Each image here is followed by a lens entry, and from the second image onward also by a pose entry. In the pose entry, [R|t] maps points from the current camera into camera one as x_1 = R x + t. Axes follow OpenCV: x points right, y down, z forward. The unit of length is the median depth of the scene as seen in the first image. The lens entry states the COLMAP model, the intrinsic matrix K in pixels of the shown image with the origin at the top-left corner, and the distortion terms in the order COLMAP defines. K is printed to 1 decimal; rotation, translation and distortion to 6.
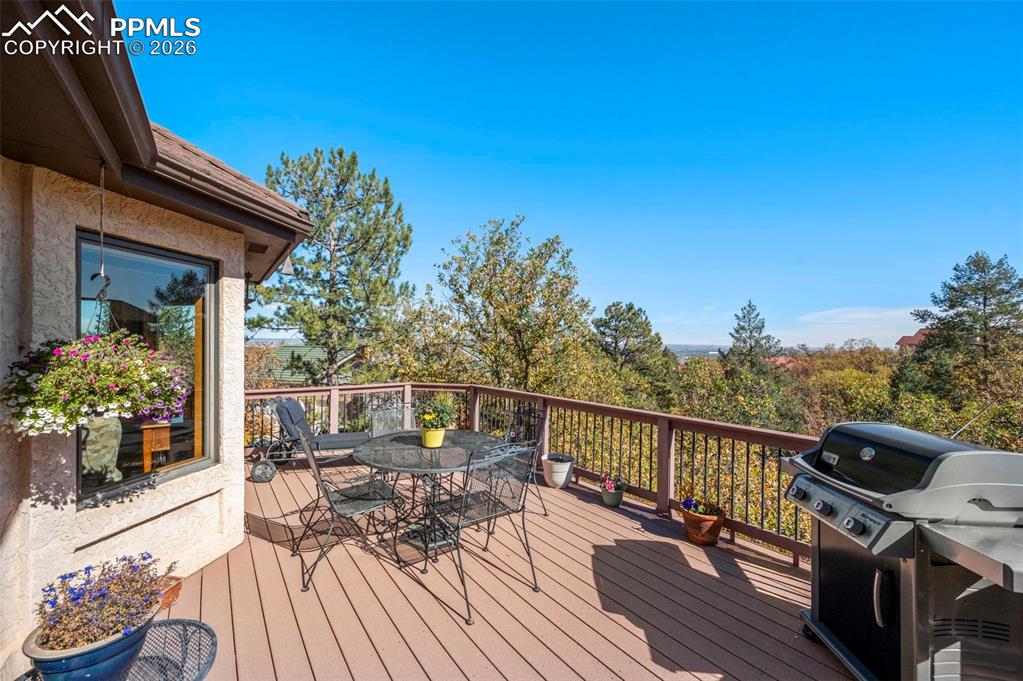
lens RADIAL K [[400.8, 0, 512.4], [0, 400.8, 341.2], [0, 0, 1]] dist [-0.000896, -0.000187]
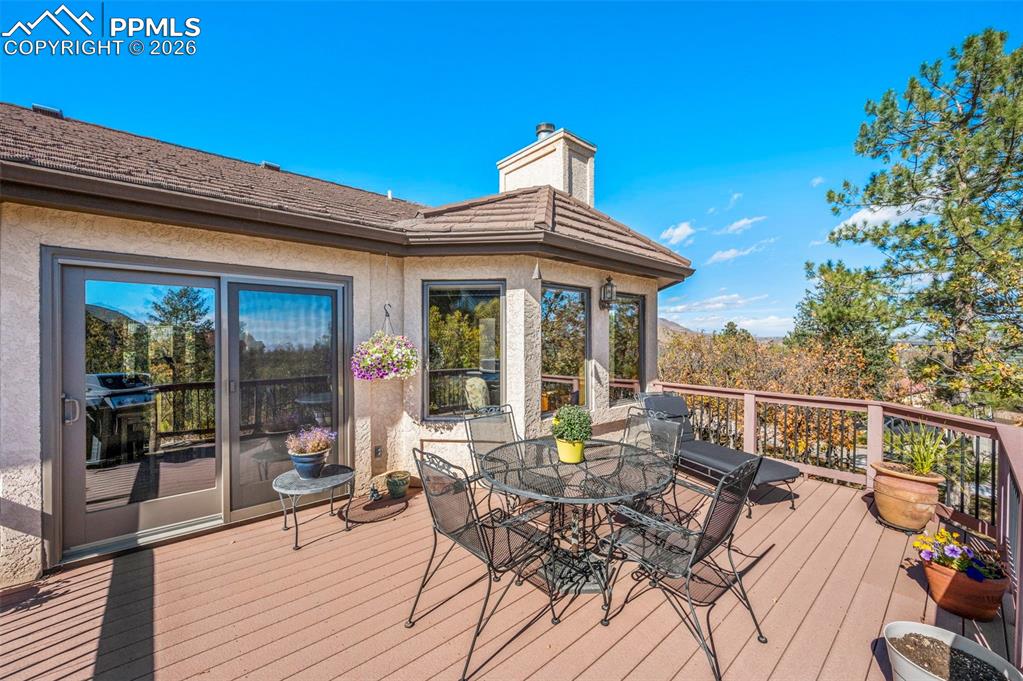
lens RADIAL K [[400.8, 0, 512.4], [0, 400.8, 341.2], [0, 0, 1]] dist [-0.000896, -0.000187]
pose [[0.077496, 0.005725, -0.996976, 0.514746], [0.003479, 0.999976, 0.006013, 0.007959], [0.996987, -0.003934, 0.077475, 0.702246]]
